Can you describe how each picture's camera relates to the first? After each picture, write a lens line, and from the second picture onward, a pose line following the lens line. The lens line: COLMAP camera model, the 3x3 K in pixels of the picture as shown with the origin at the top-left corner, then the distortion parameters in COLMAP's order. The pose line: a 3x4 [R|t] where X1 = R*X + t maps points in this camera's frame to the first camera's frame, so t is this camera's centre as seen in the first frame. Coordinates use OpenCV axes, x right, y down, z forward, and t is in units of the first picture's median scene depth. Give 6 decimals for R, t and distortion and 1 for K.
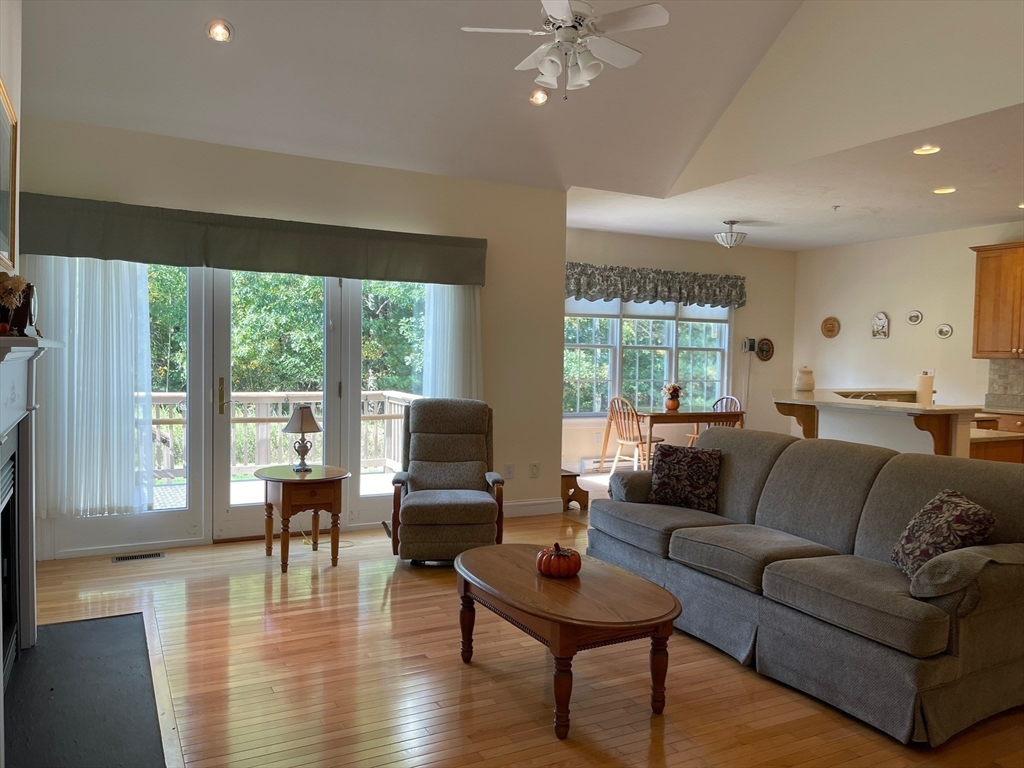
lens RADIAL K [[771.2, 0, 513.5], [0, 771.2, 386.1], [0, 0, 1]] dist [0.023771, -0.039447]
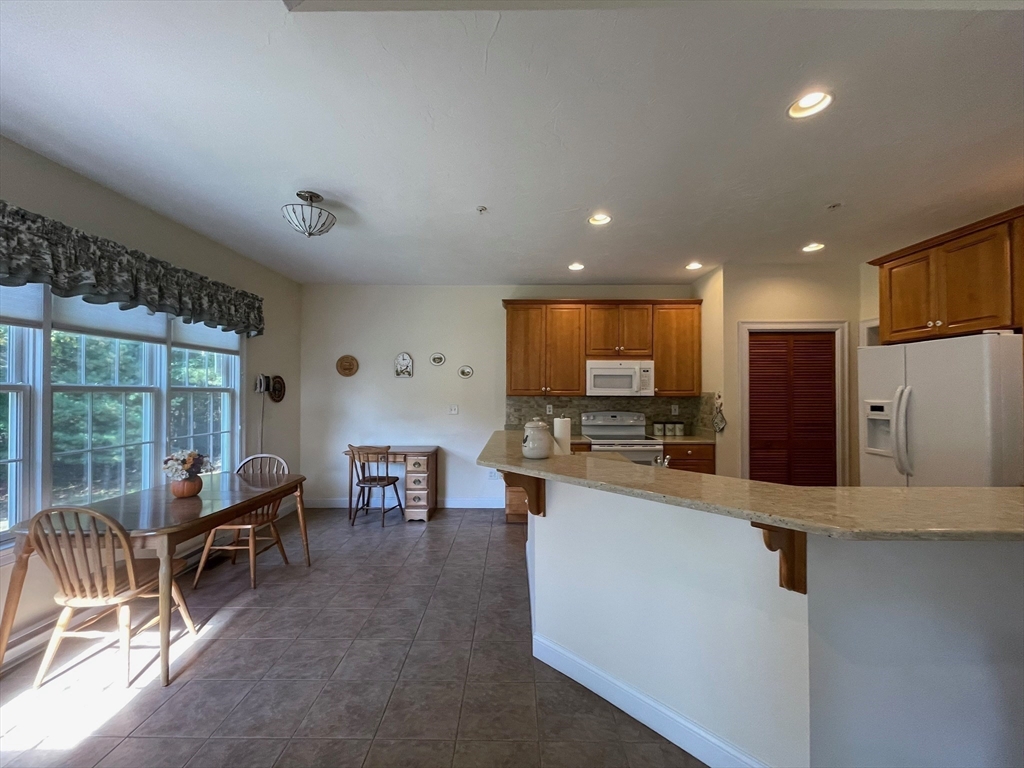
lens RADIAL K [[413.6, 0, 509.6], [0, 413.6, 386.9], [0, 0, 1]] dist [0.003555, 0.000229]
pose [[0.476093, -0.005640, 0.879377, 0.056150], [0.043377, 0.998913, -0.017078, -0.040502], [-0.878324, 0.046275, 0.475821, 0.739035]]
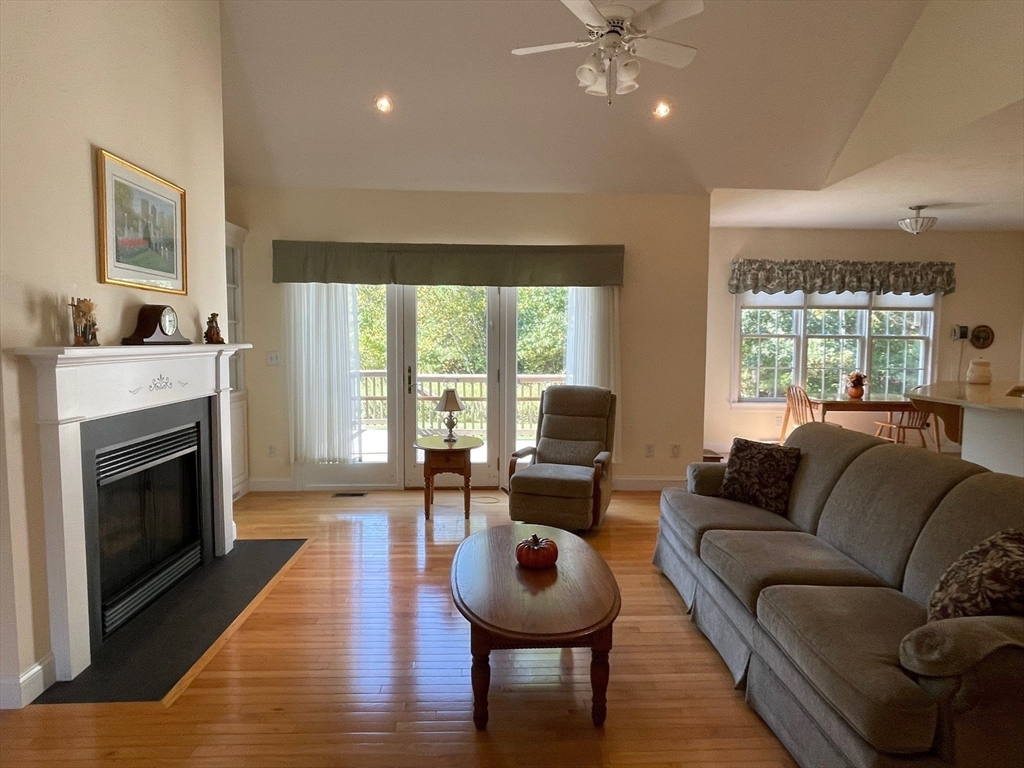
lens RADIAL K [[590.0, 0, 505.9], [0, 590.0, 381.1], [0, 0, 1]] dist [-0.011698, -0.008161]
pose [[0.897594, 0.018029, -0.440455, 0.153194], [-0.007135, 0.999627, 0.026377, -0.009659], [0.440766, -0.020533, 0.897387, 0.114546]]
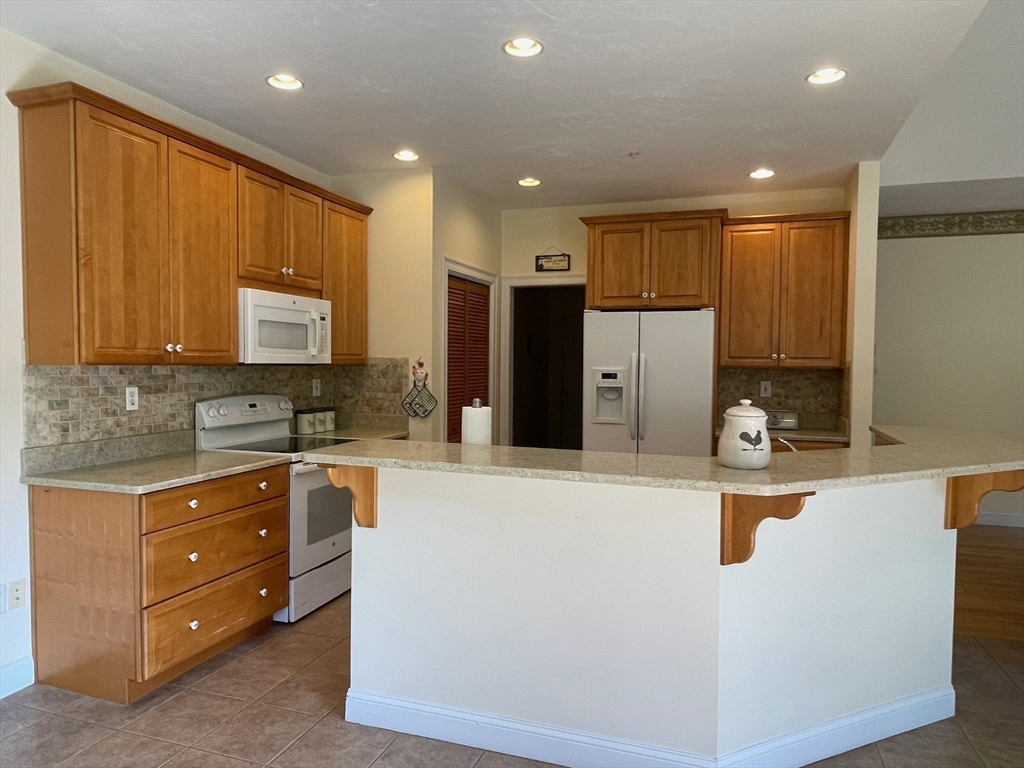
lens RADIAL K [[680.2, 0, 513.8], [0, 680.2, 388.8], [0, 0, 1]] dist [0.025355, -0.001389]
pose [[-0.686443, -0.050893, 0.725400, 0.182187], [0.011677, 0.996648, 0.080972, -0.052398], [-0.727090, 0.064053, -0.683548, 1.139841]]
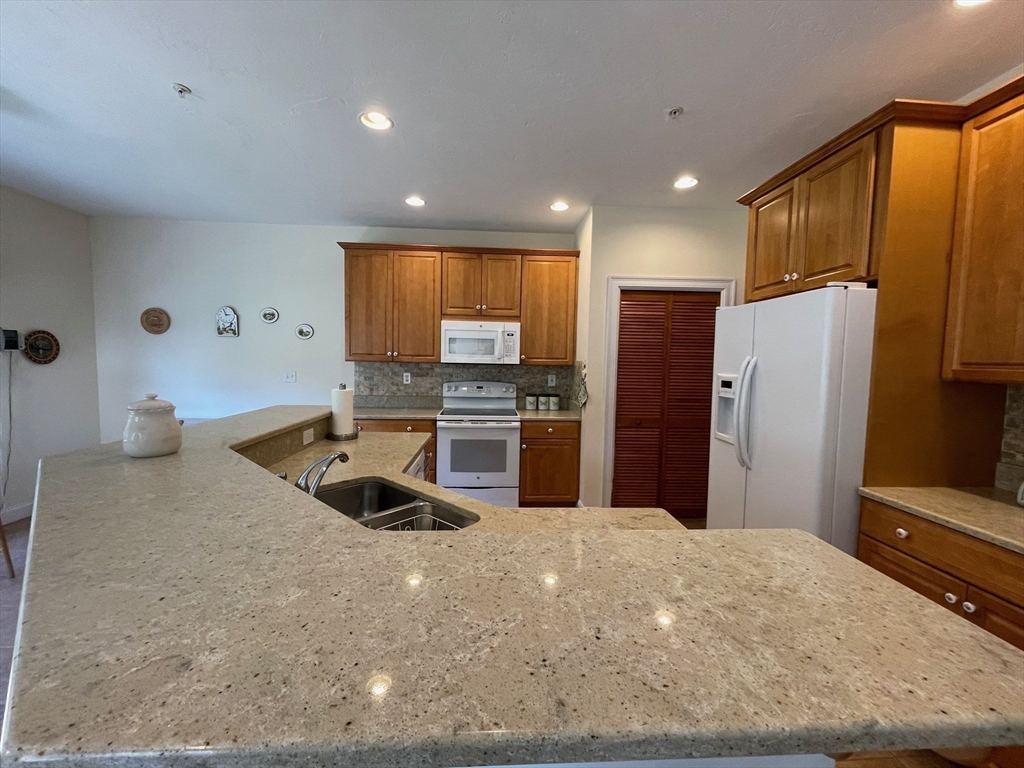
lens RADIAL K [[413.6, 0, 505.8], [0, 413.6, 386.4], [0, 0, 1]] dist [0.003555, 0.000229]
pose [[0.424949, -0.070466, 0.902470, 0.221789], [0.025825, 0.997503, 0.065726, -0.034925], [-0.904849, -0.004624, 0.425708, 0.631734]]
